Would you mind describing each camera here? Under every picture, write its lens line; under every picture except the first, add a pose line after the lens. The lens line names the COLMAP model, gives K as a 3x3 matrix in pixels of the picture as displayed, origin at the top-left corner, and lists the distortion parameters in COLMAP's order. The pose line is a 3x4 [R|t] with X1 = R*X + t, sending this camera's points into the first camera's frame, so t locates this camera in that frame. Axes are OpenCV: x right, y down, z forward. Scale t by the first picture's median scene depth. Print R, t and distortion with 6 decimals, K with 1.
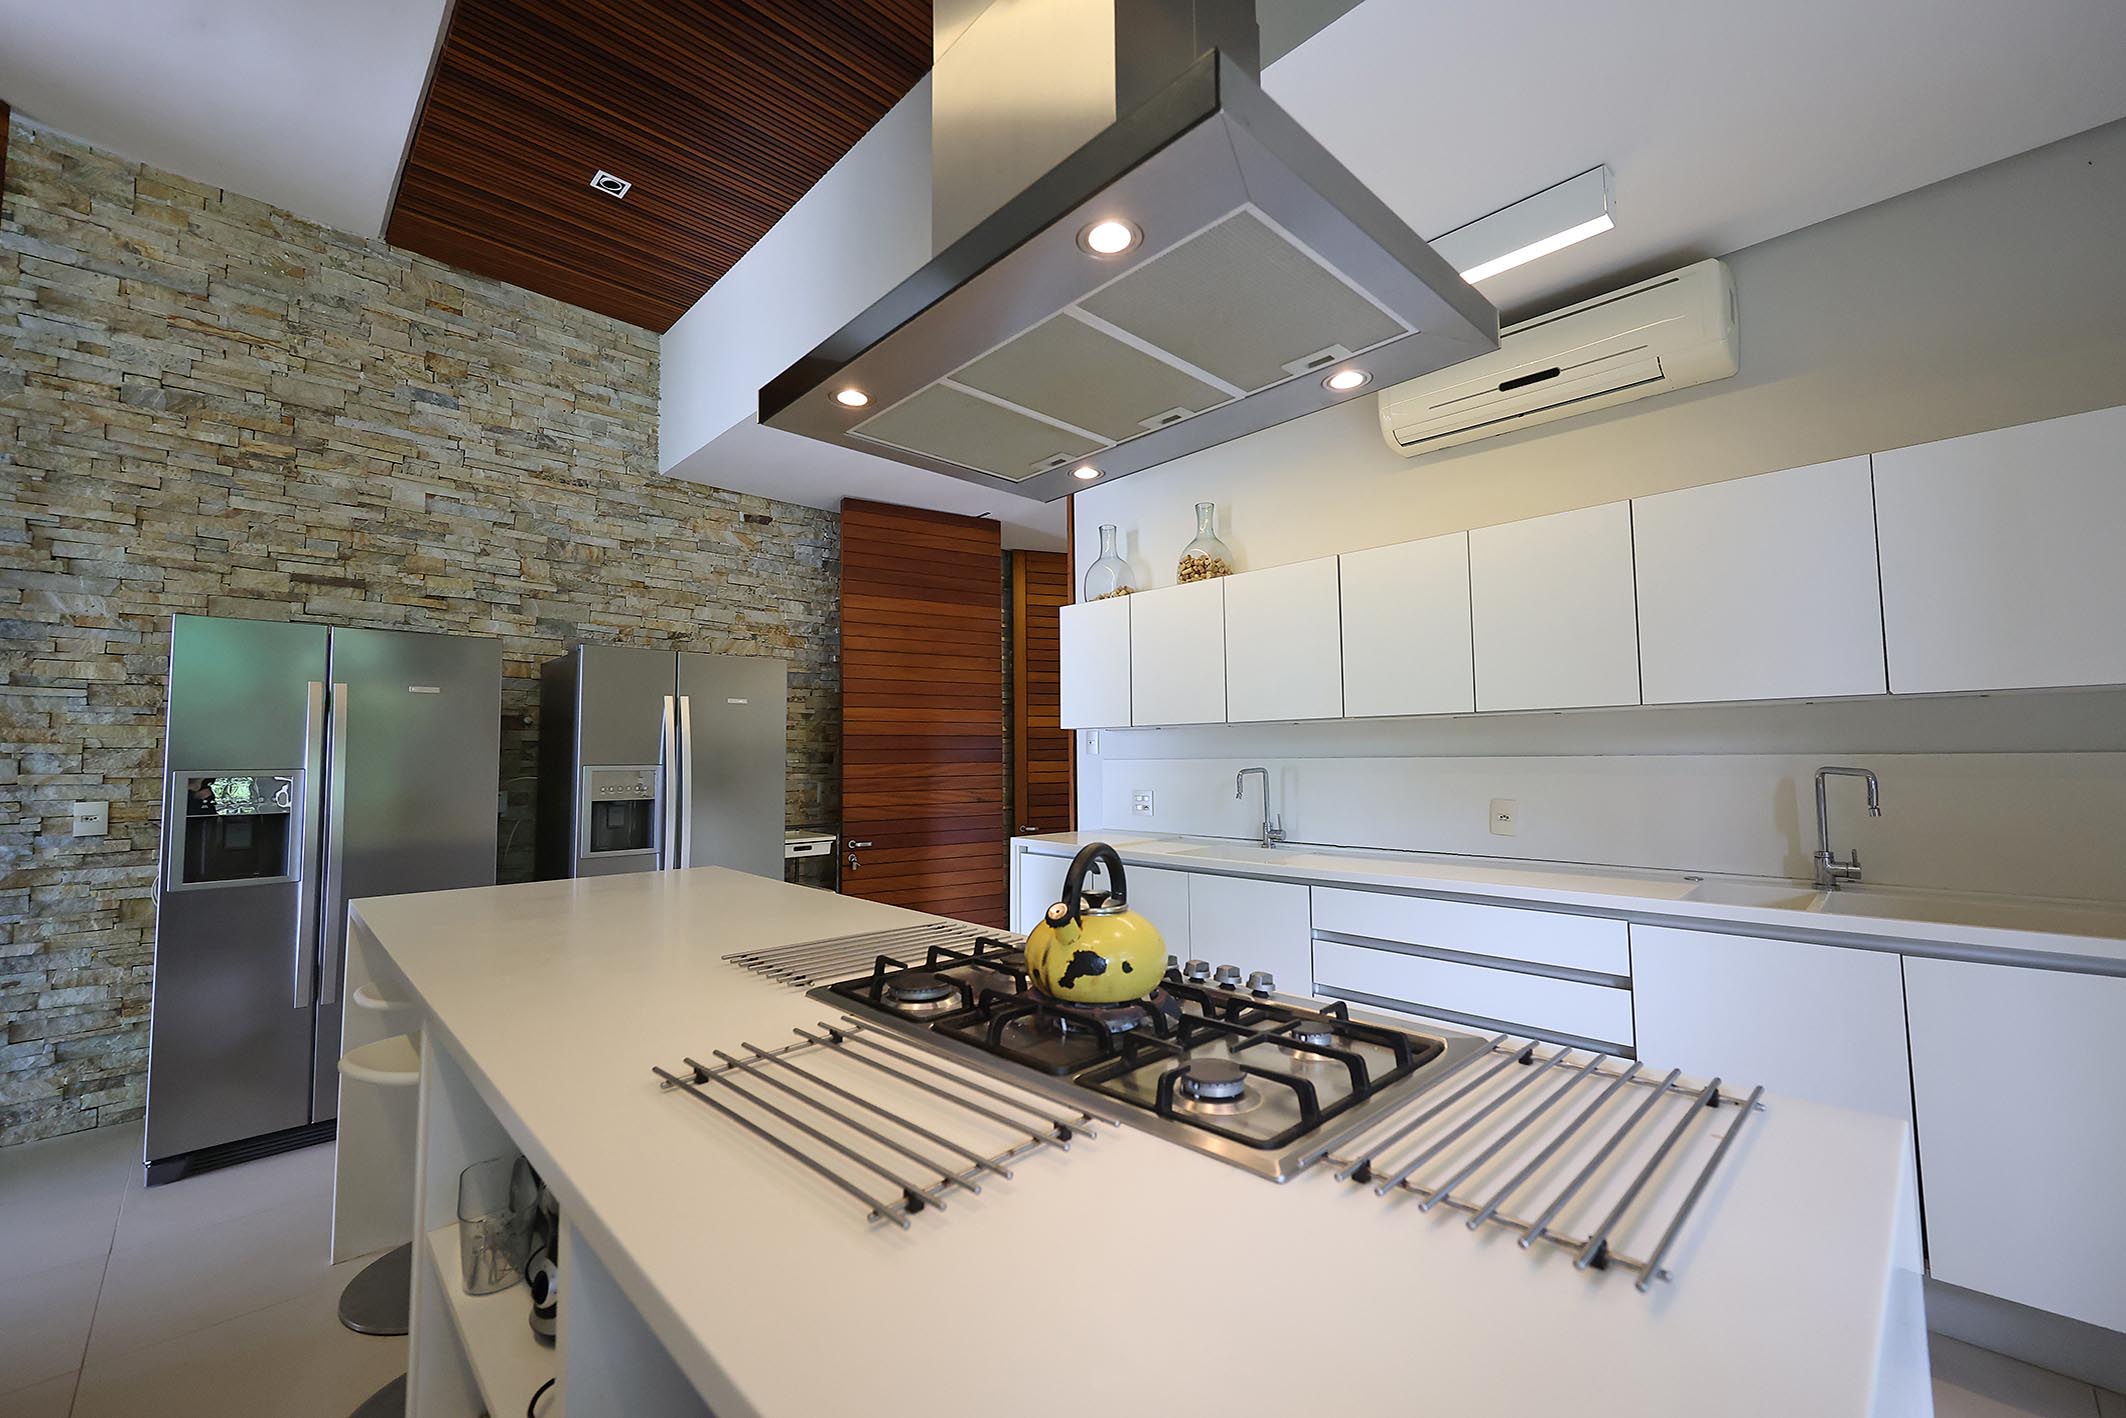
lens RADIAL K [[858.4, 0, 1060.9], [0, 858.4, 705.4], [0, 0, 1]] dist [-0.007792, -0.000464]
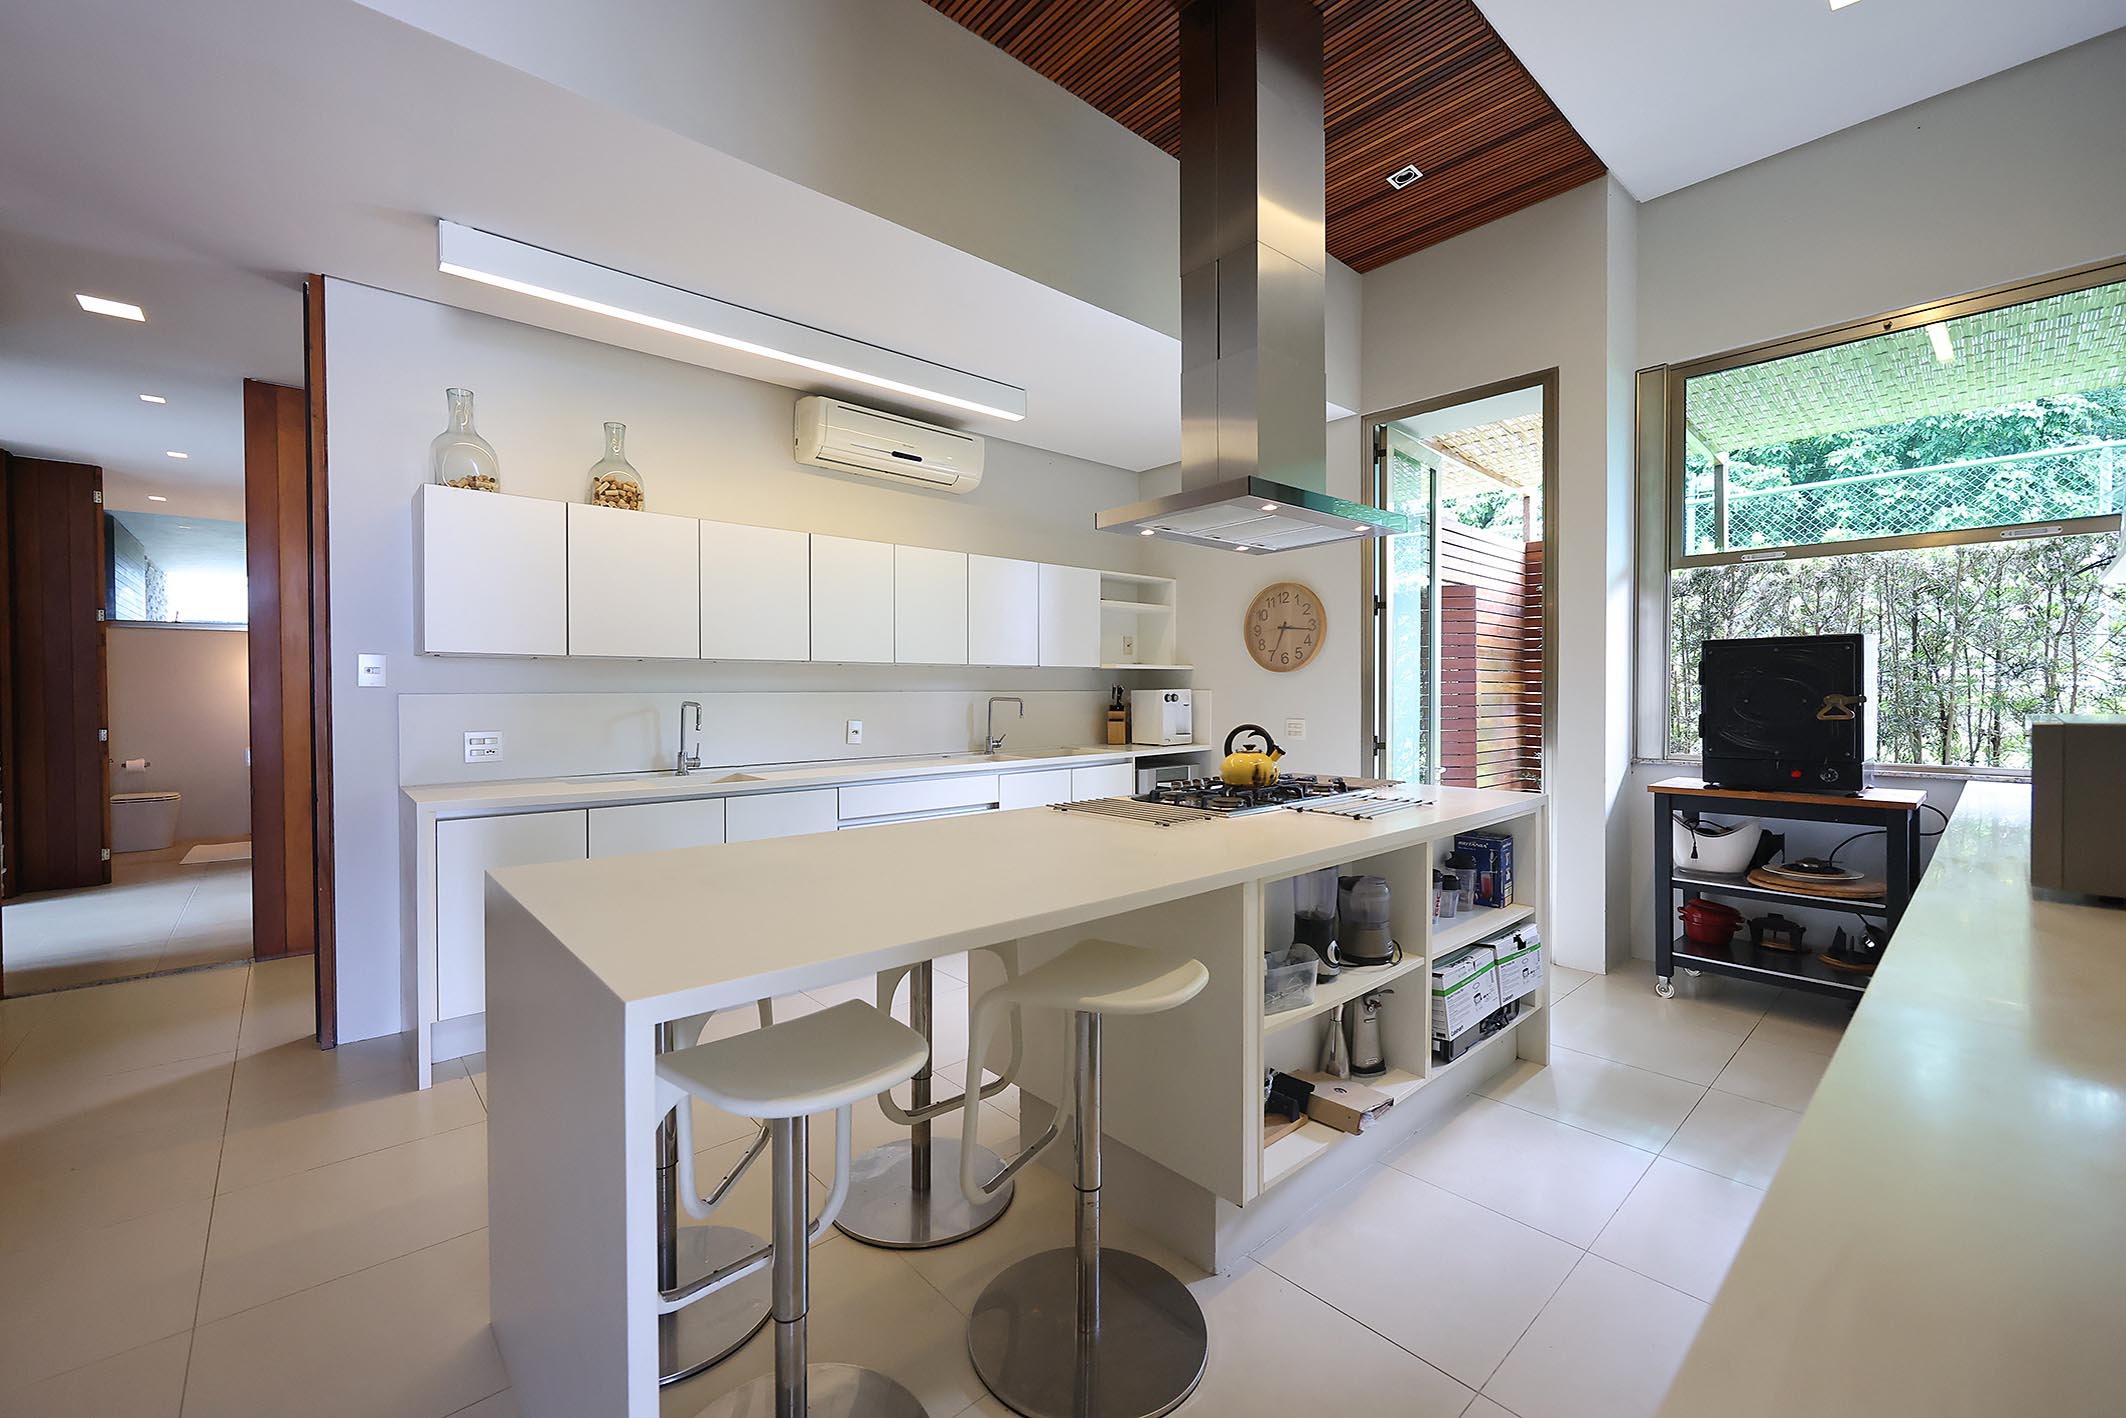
lens RADIAL K [[858.4, 0, 1062.1], [0, 858.4, 701.9], [0, 0, 1]] dist [-0.007792, -0.000464]
pose [[0.033292, -0.004945, 0.999433, -1.122922], [-0.059800, 0.998186, 0.006930, 0.051318], [-0.997655, -0.059997, 0.032936, 0.678290]]
